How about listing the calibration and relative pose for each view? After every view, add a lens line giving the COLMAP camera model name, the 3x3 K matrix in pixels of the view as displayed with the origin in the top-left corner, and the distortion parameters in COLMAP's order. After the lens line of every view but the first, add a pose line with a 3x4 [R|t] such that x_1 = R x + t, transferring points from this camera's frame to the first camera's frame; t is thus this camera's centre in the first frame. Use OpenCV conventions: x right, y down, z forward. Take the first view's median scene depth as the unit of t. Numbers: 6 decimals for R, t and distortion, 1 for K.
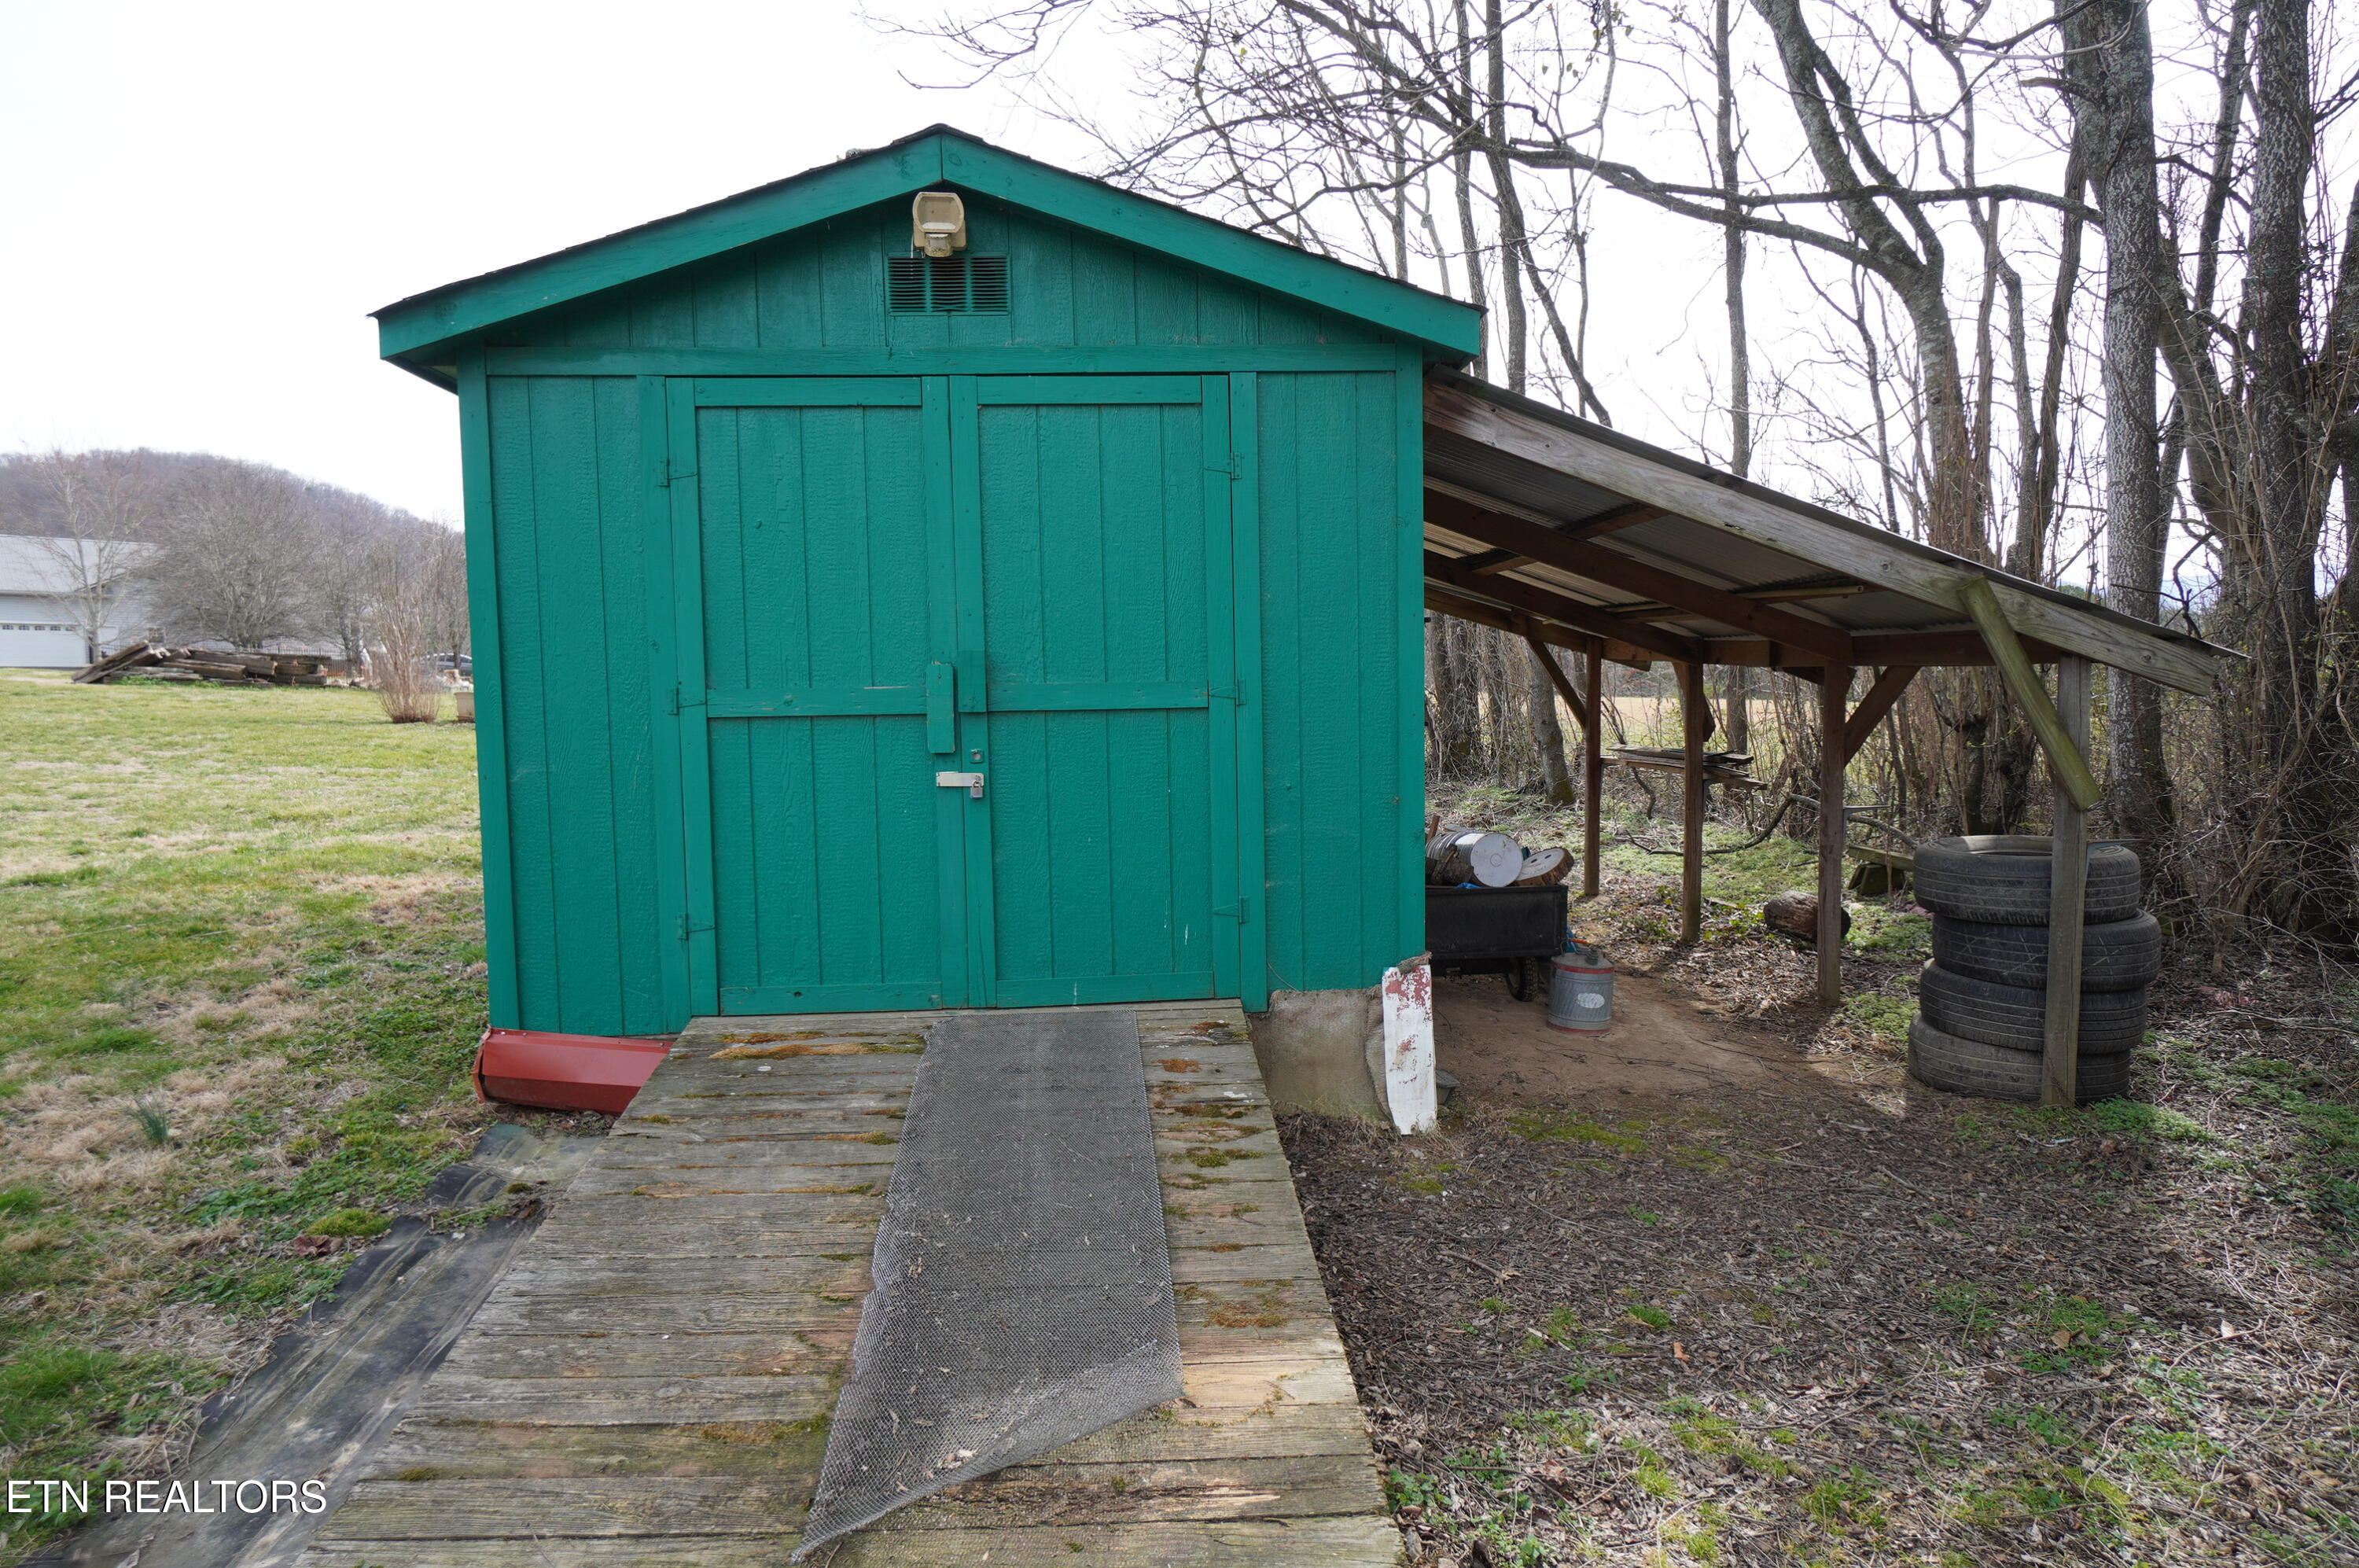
lens RADIAL K [[1397.1, 0, 1170.1], [0, 1397.1, 791.5], [0, 0, 1]] dist [-0.005389, 0.009657]
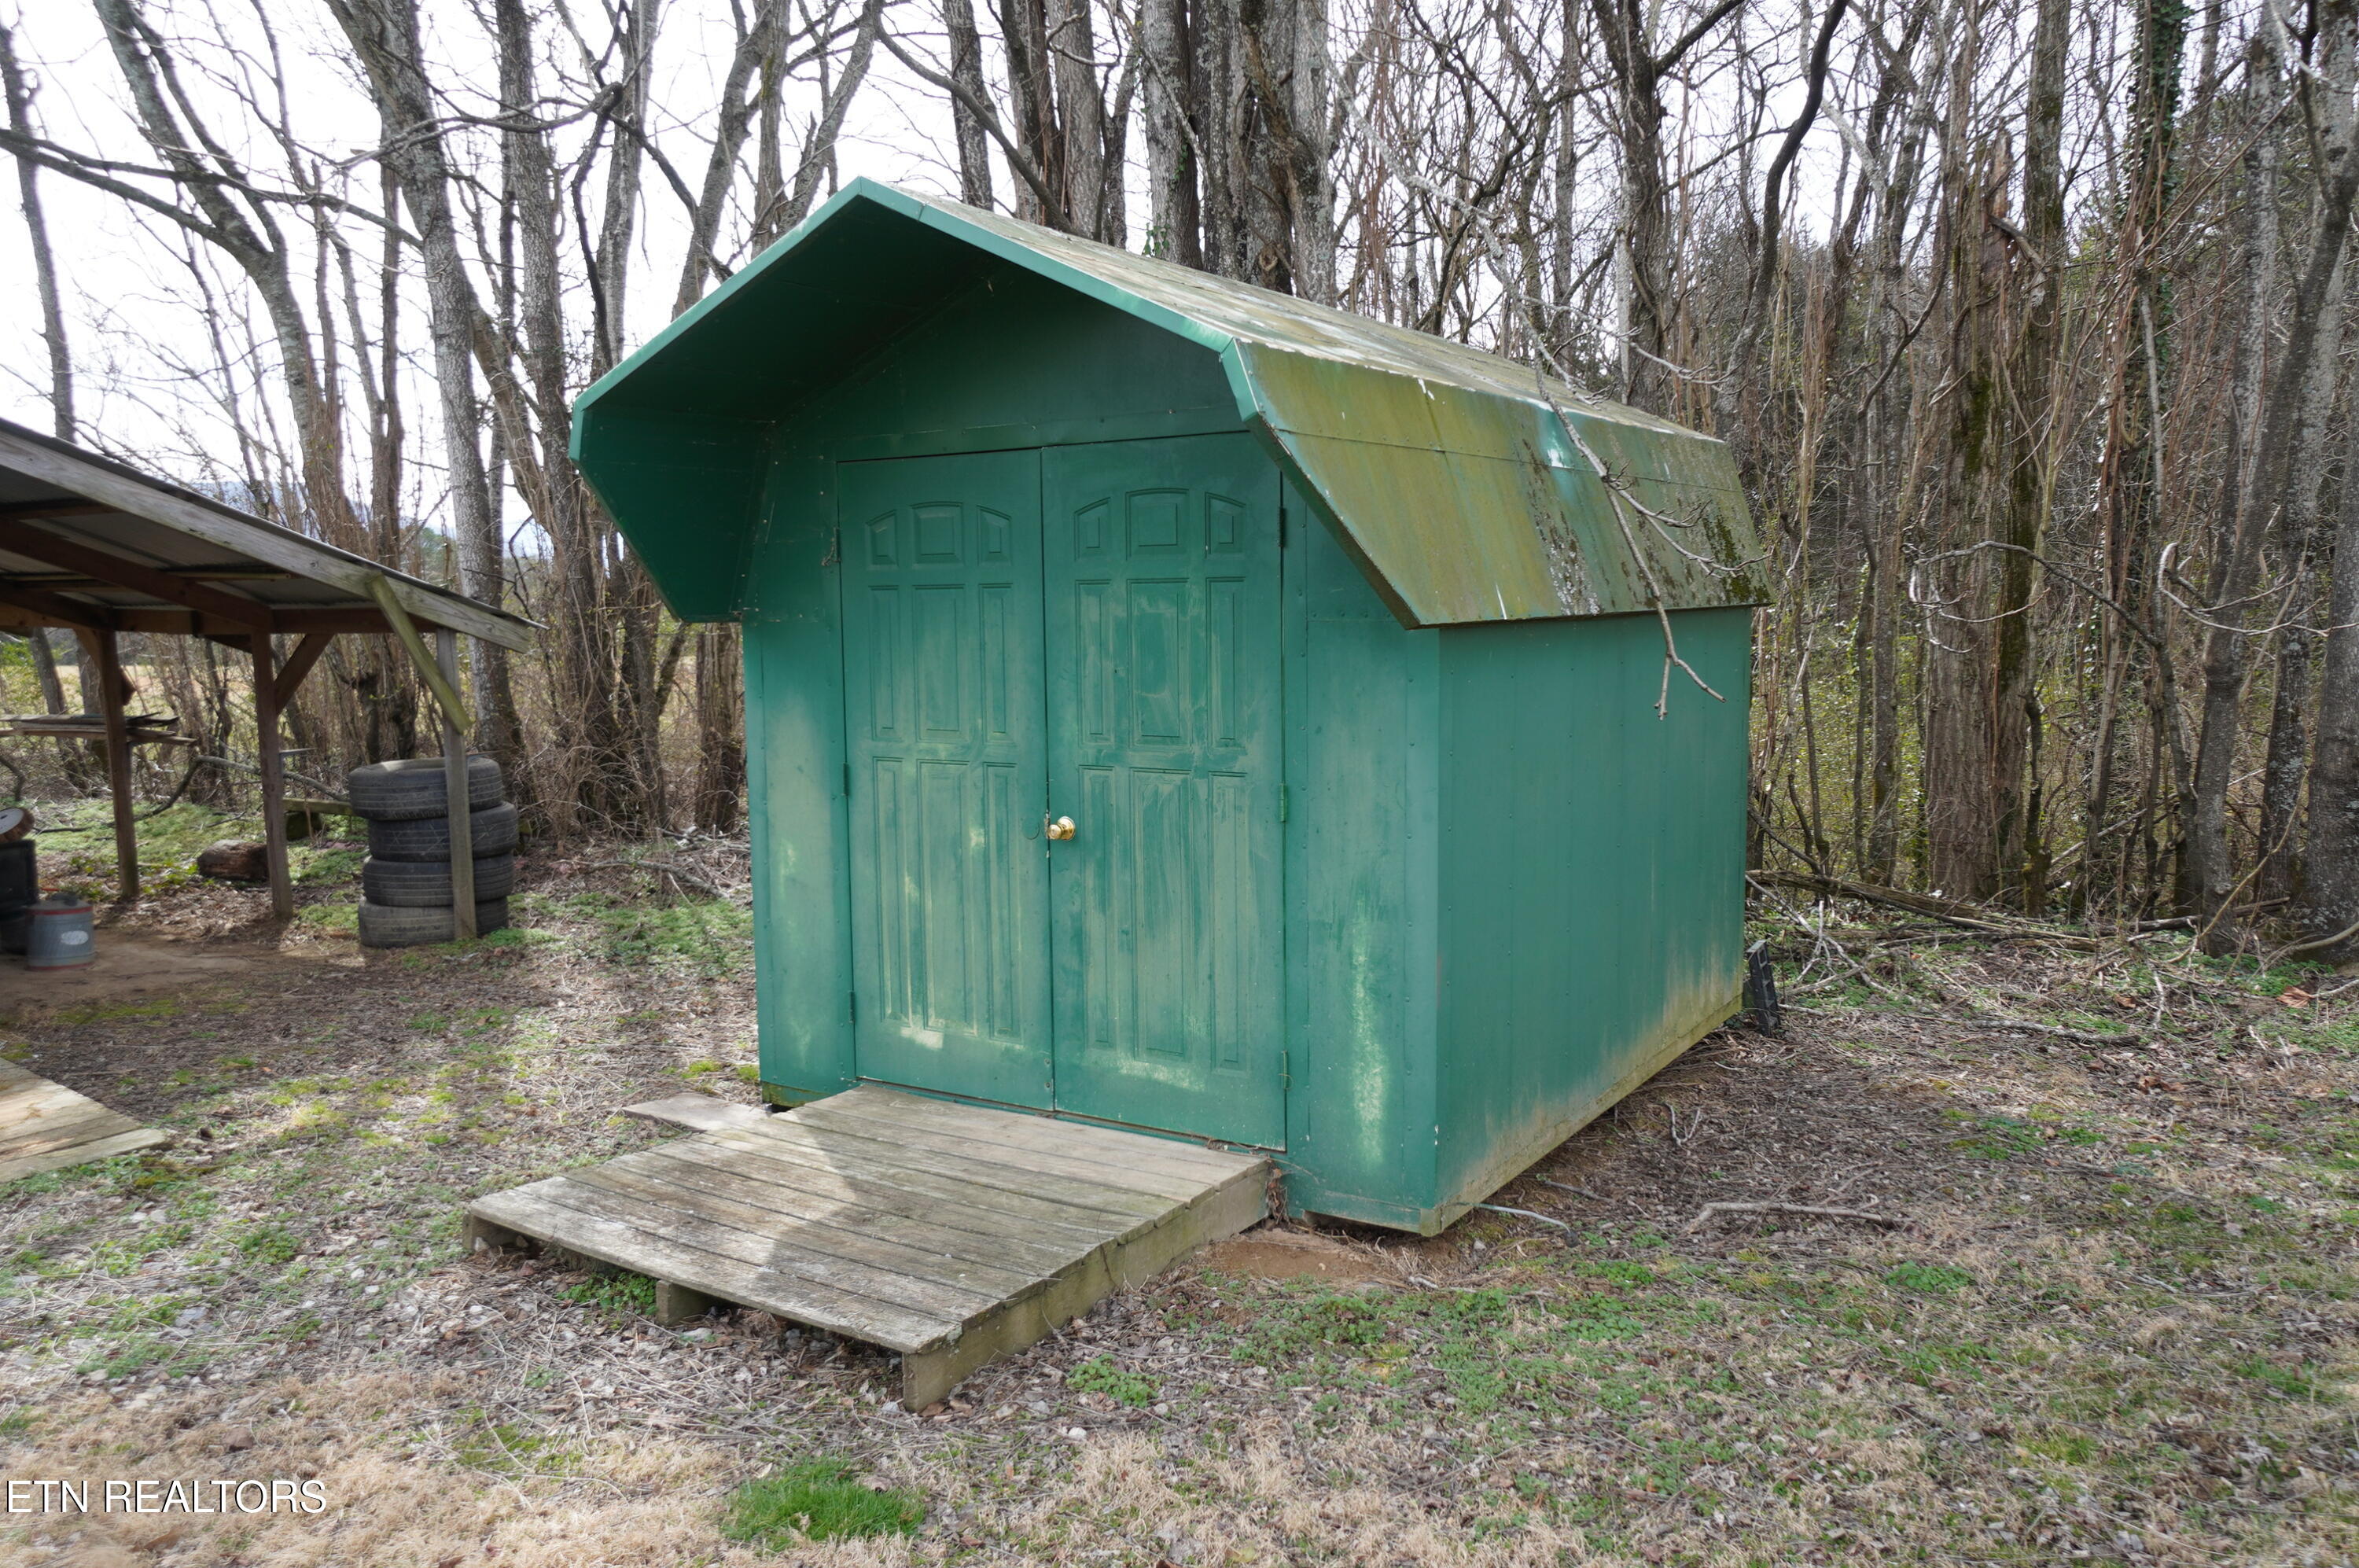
lens RADIAL K [[1817.3, 0, 1175.8], [0, 1817.3, 797.0], [0, 0, 1]] dist [0.051731, -0.003886]
pose [[0.575938, -0.086578, 0.812896, -0.413321], [0.079067, 0.995614, 0.050019, 0.036117], [-0.813661, 0.035465, 0.580257, -0.618845]]
